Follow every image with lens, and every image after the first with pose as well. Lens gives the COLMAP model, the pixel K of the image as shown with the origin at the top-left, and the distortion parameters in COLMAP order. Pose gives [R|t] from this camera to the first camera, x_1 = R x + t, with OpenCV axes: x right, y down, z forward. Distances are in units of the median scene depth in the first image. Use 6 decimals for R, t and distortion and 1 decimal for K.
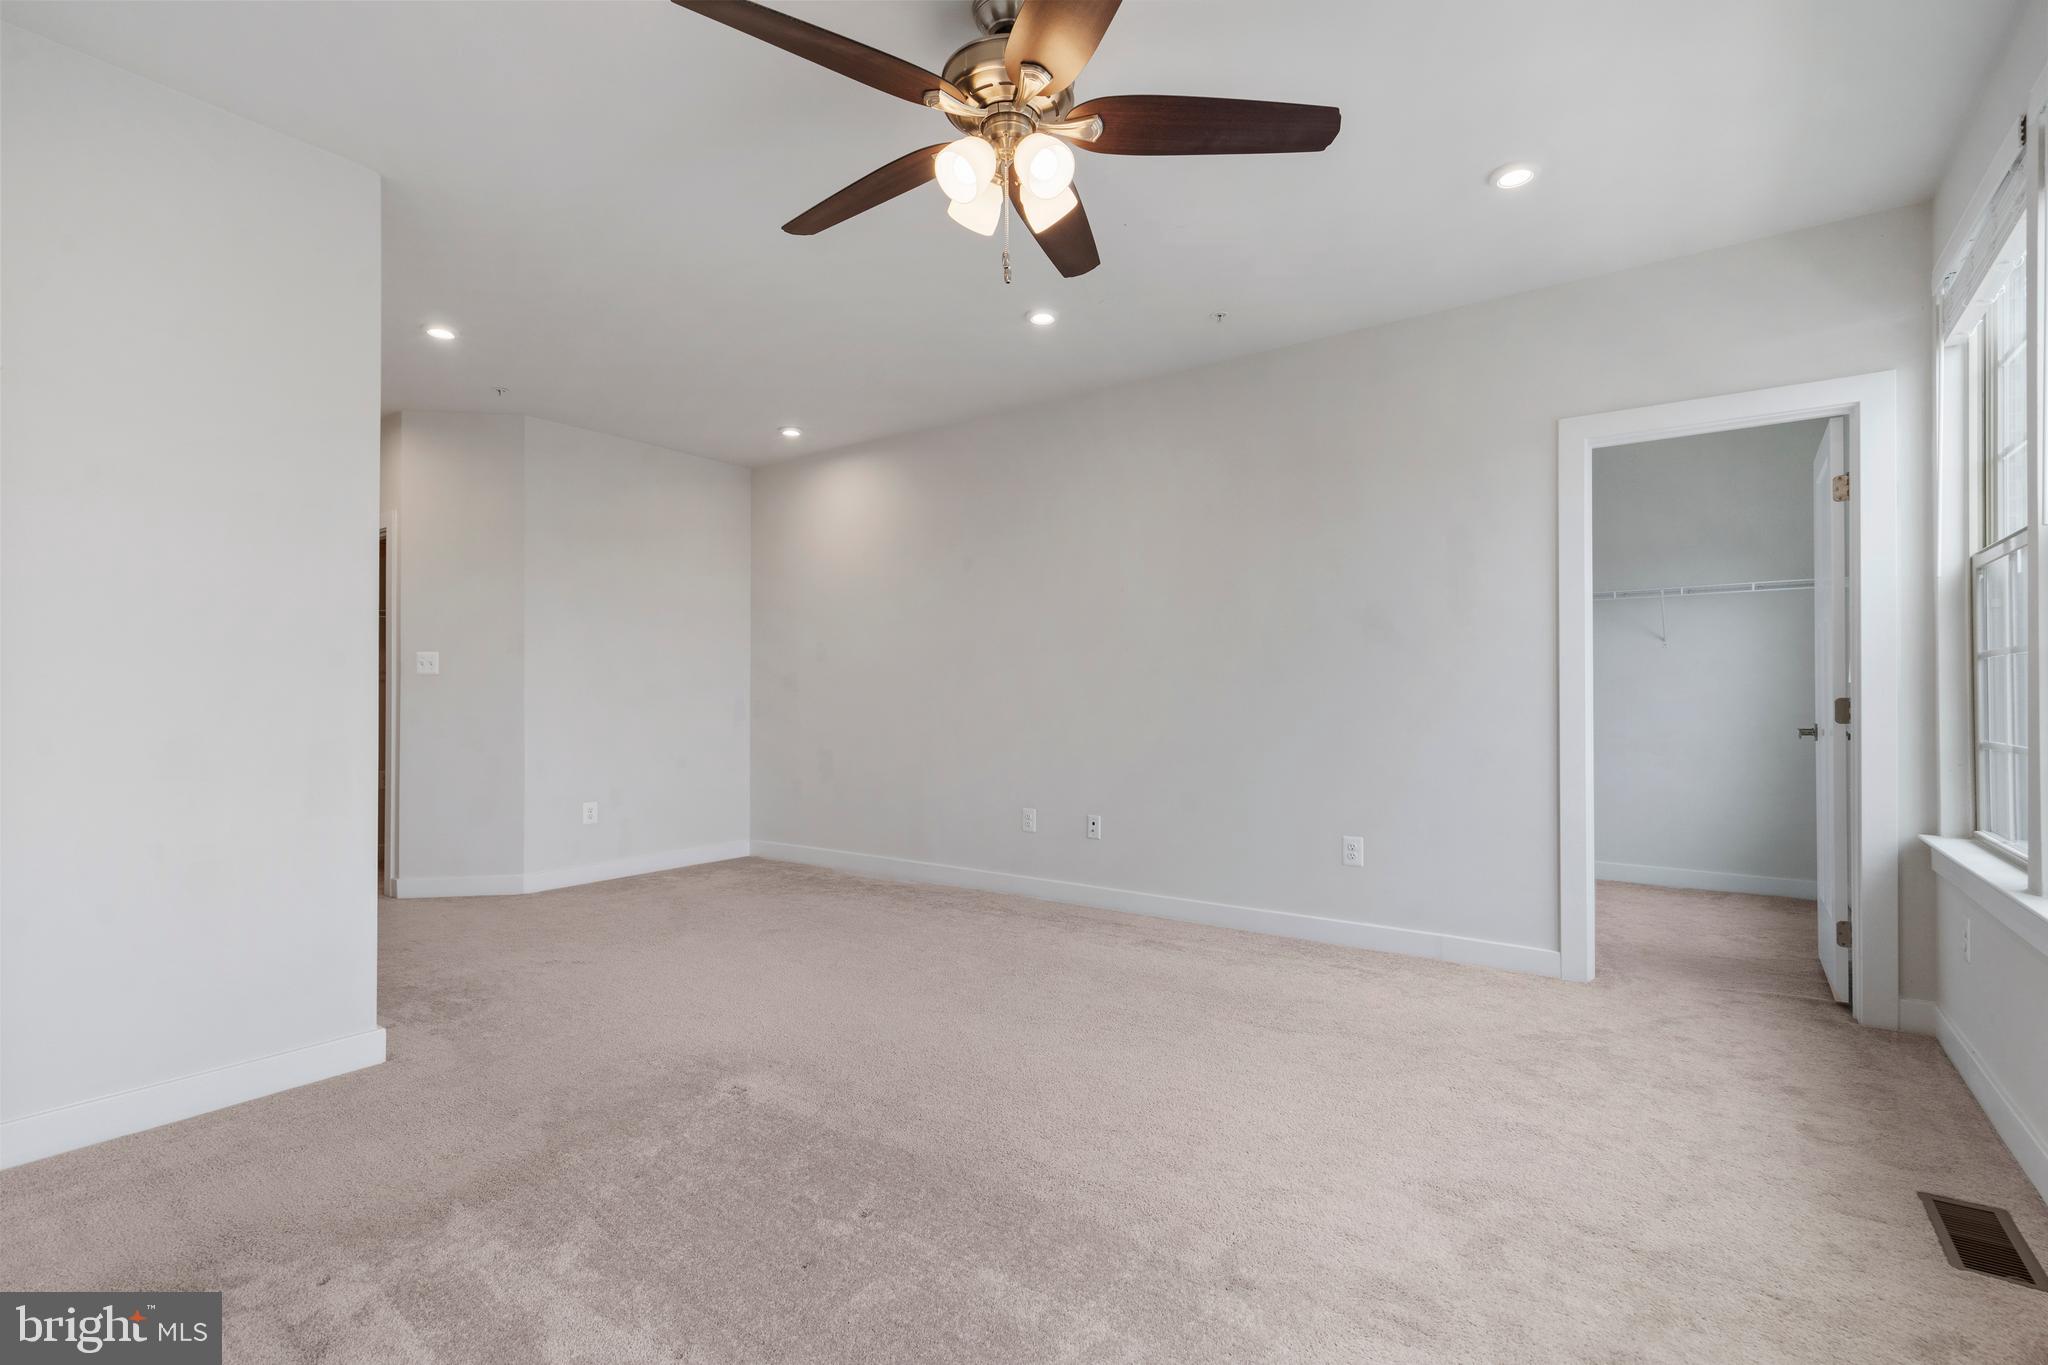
lens RADIAL K [[940.9, 0, 1015.2], [0, 940.9, 682.0], [0, 0, 1]] dist [-0.000238, 0.000396]
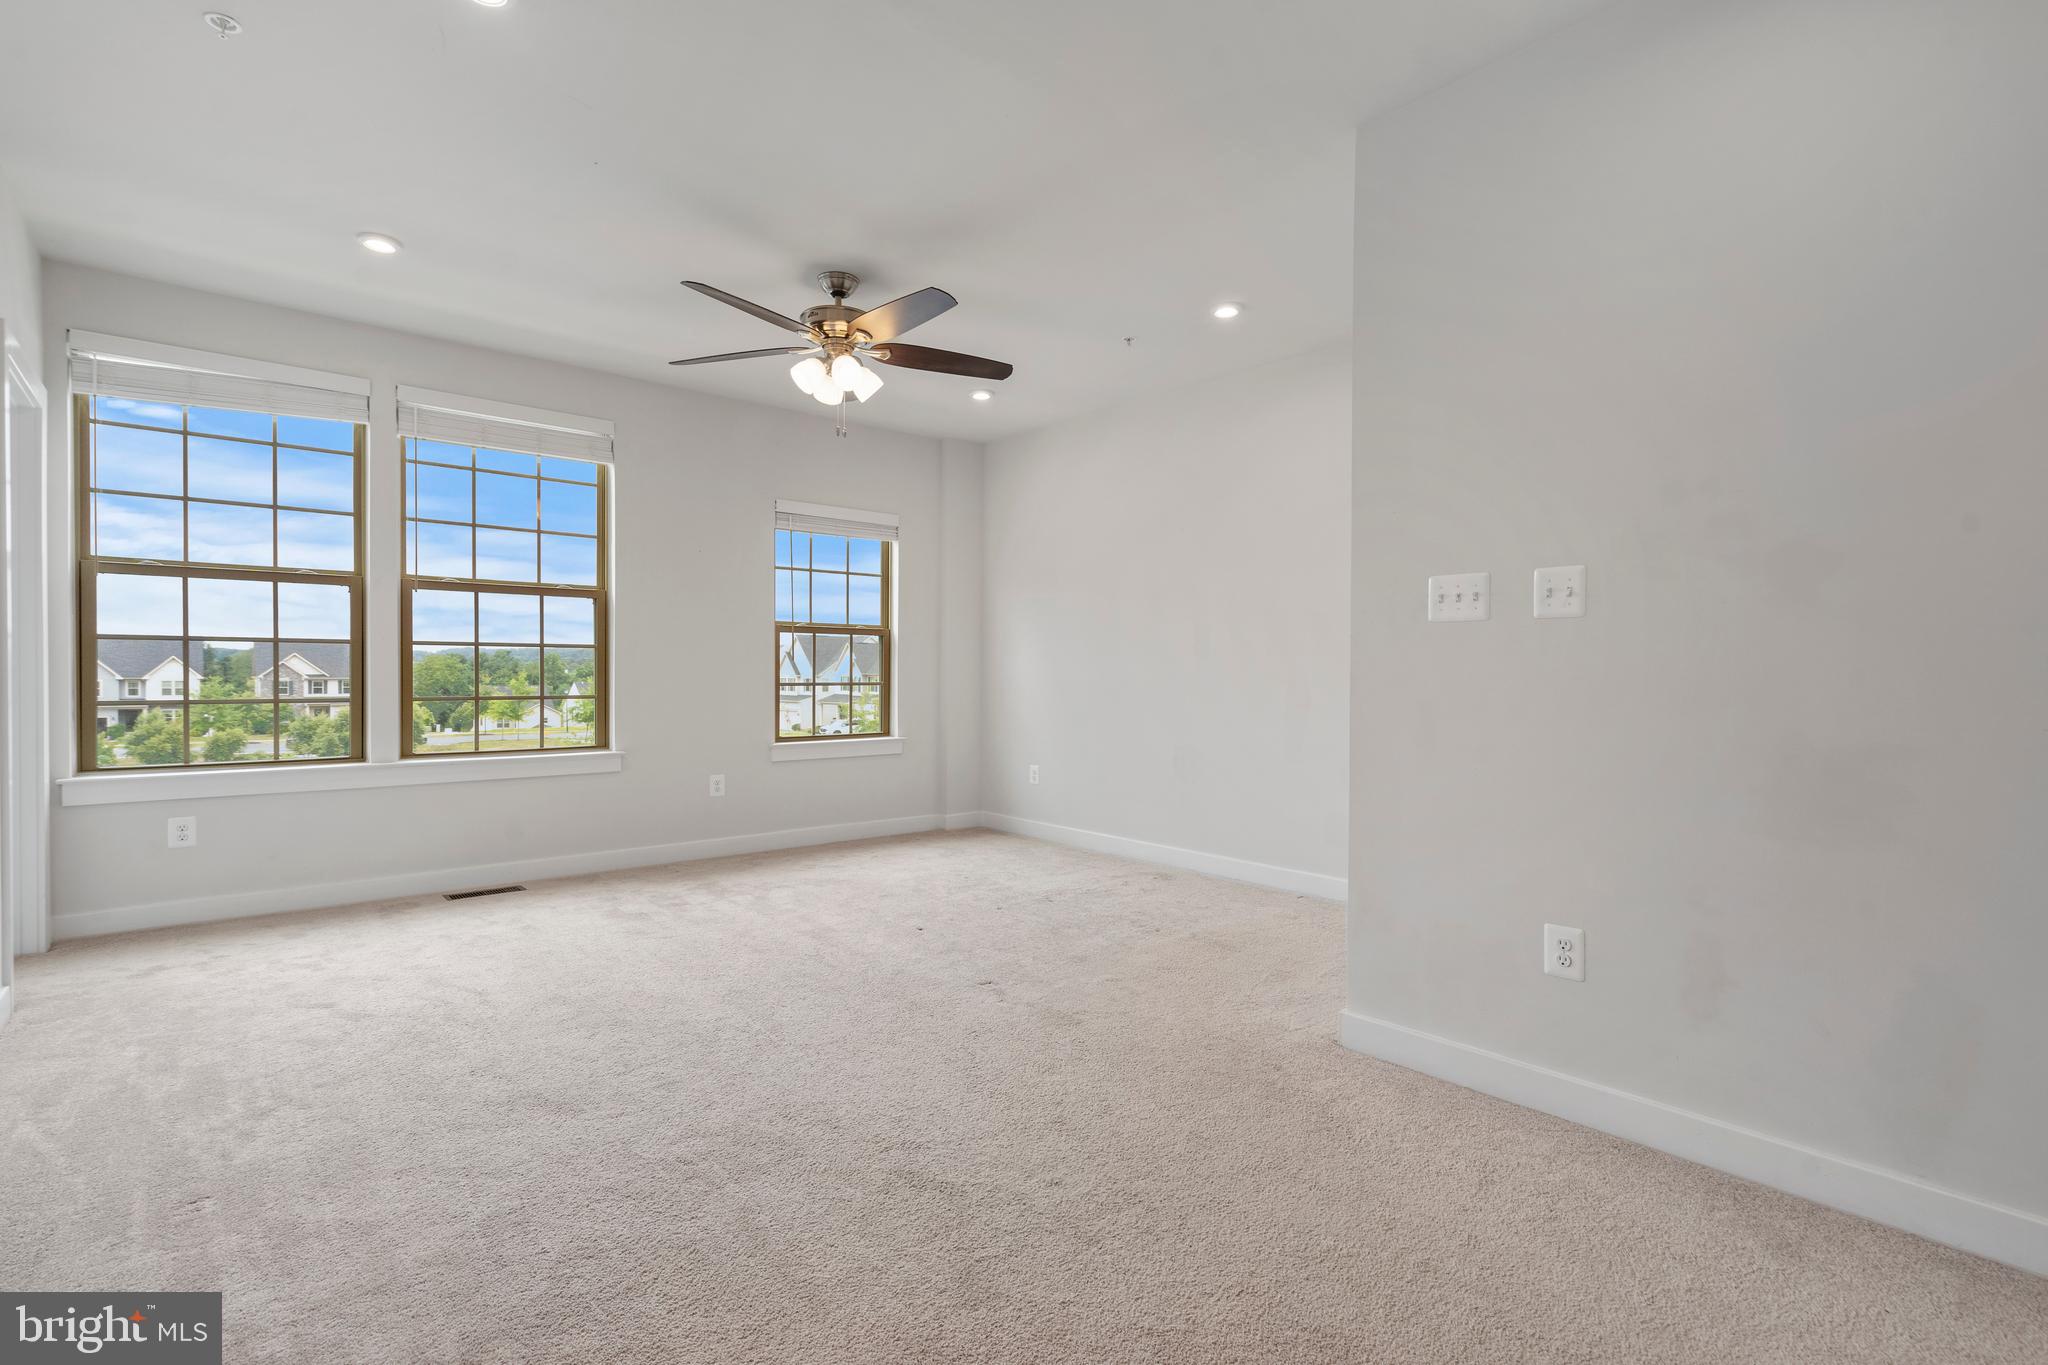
lens RADIAL K [[940.9, 0, 1015.2], [0, 940.9, 682.0], [0, 0, 1]] dist [-0.000238, 0.000396]
pose [[-0.974308, -0.005000, 0.225166, -0.509100], [-0.005905, 0.999977, -0.003347, 0.031403], [-0.225144, -0.004590, -0.974315, 1.843692]]
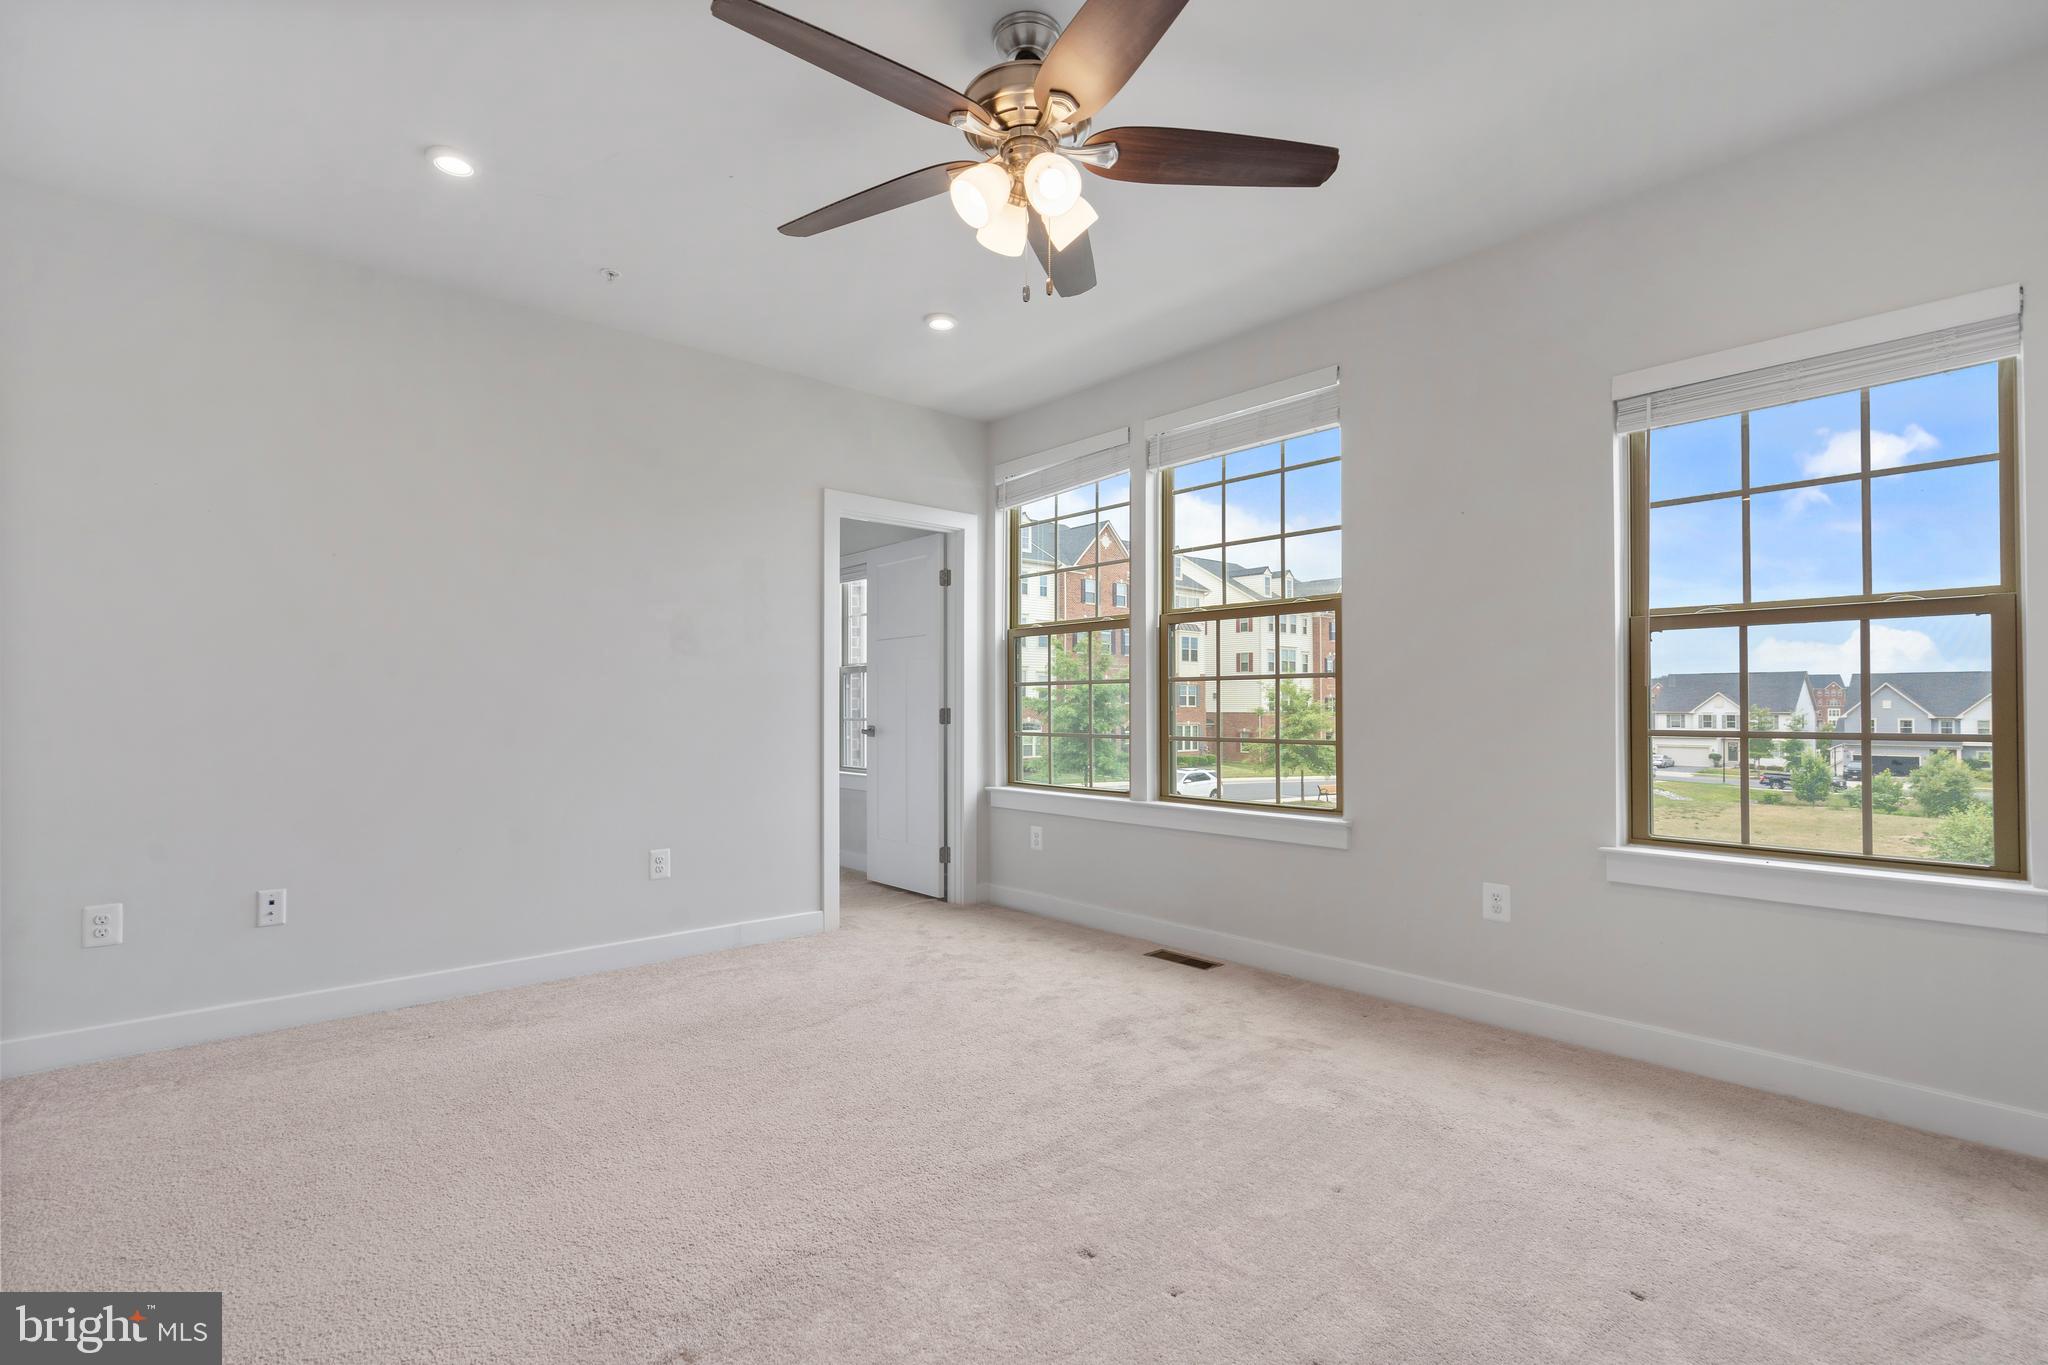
lens RADIAL K [[944.1, 0, 1023.3], [0, 944.1, 697.7], [0, 0, 1]] dist [0.000722, 0.000446]
pose [[0.211634, 0.012322, 0.977271, -0.699675], [-0.012364, 0.999874, -0.009930, 0.013979], [-0.977271, -0.009981, 0.211759, 0.552028]]
